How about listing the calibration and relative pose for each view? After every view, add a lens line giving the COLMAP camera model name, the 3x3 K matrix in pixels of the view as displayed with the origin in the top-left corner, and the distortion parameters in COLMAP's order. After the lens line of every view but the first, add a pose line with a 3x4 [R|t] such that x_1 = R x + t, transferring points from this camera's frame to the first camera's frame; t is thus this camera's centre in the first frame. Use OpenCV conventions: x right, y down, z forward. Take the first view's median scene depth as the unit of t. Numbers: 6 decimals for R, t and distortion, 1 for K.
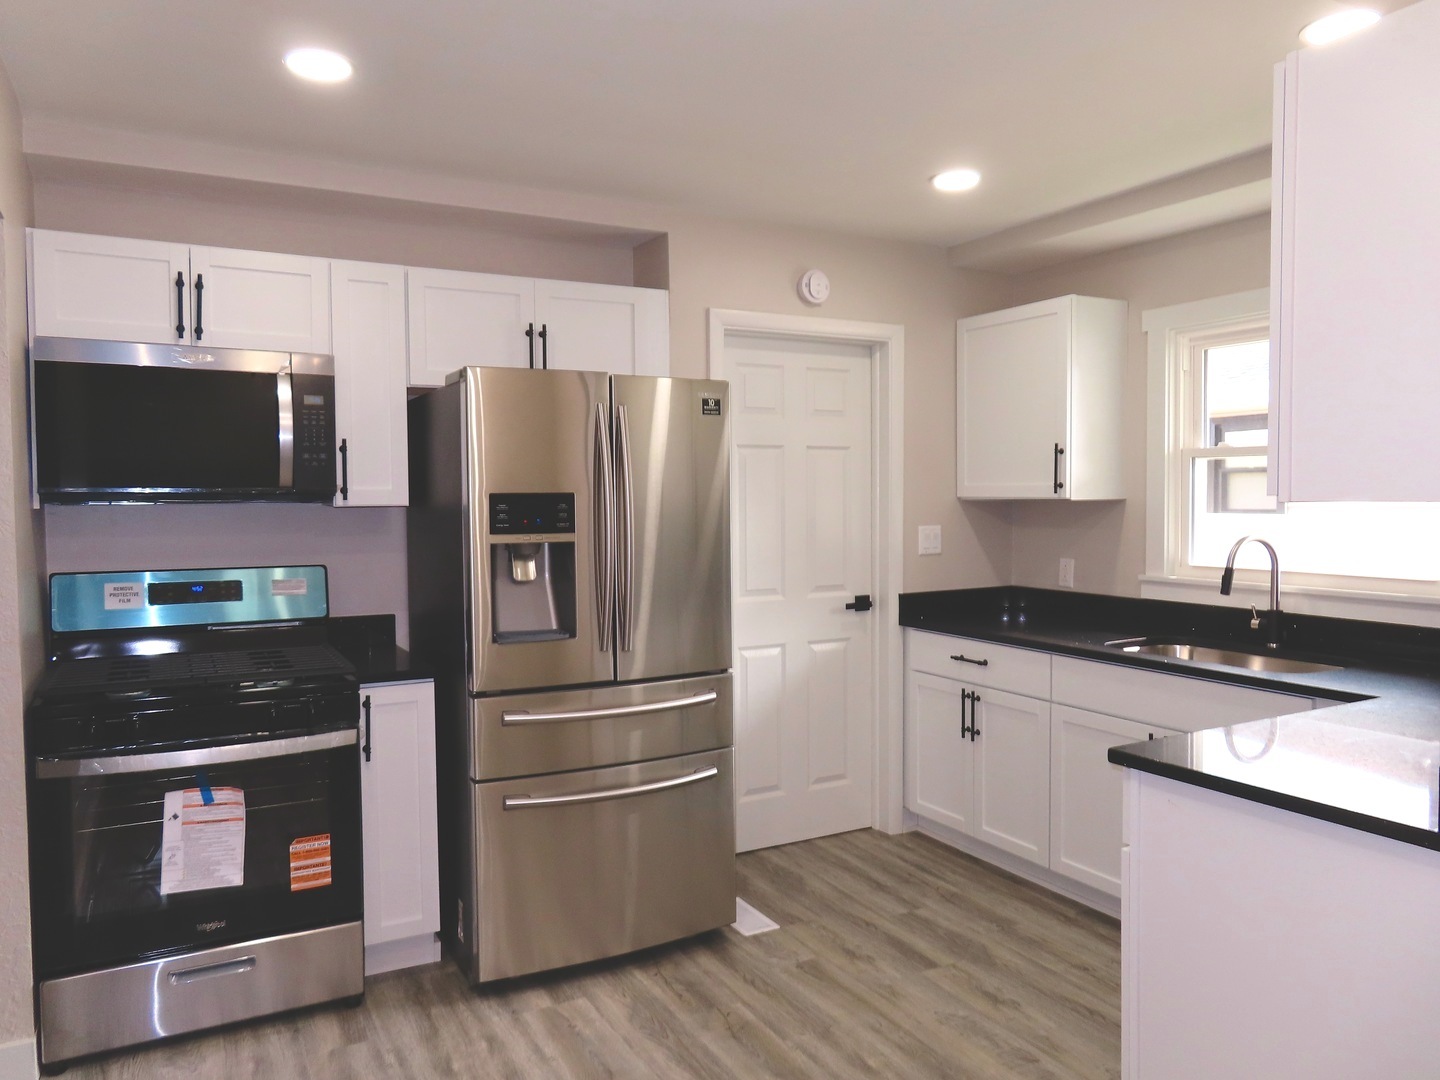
lens RADIAL K [[1028.2, 0, 723.2], [0, 1028.2, 537.0], [0, 0, 1]] dist [-0.001839, -0.000597]
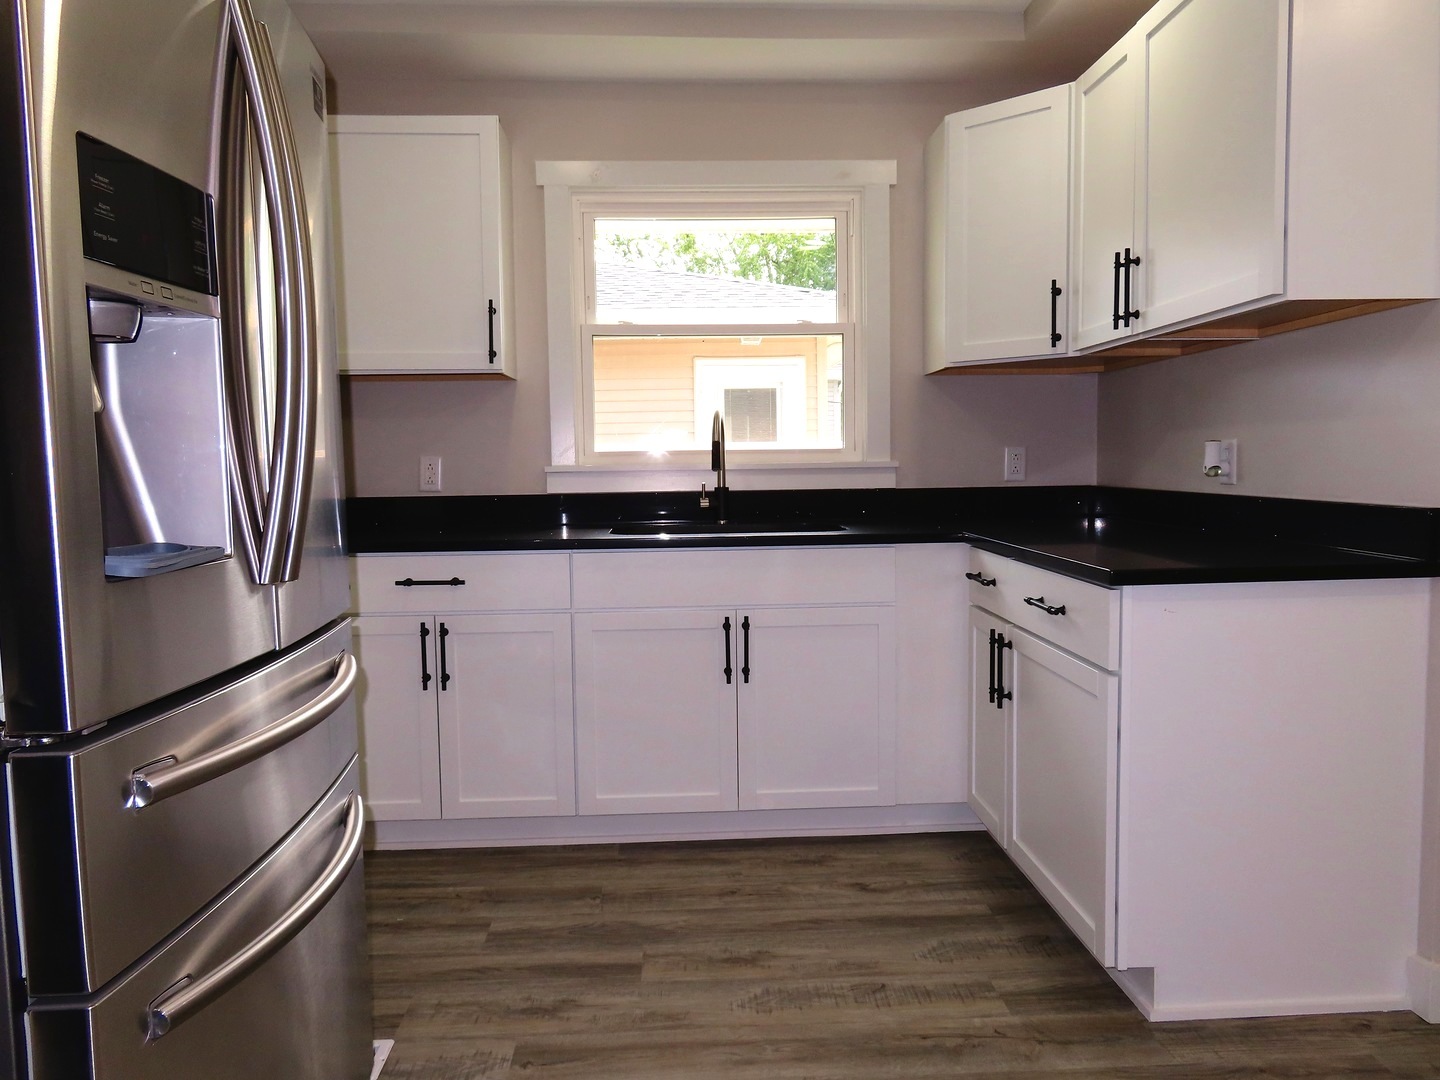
lens RADIAL K [[1028.2, 0, 725.9], [0, 1028.2, 544.0], [0, 0, 1]] dist [-0.001839, -0.000597]
pose [[0.428330, -0.070294, 0.900884, -0.377013], [0.041531, 0.997448, 0.058082, 0.067472], [-0.902668, 0.012536, 0.430156, 0.568469]]
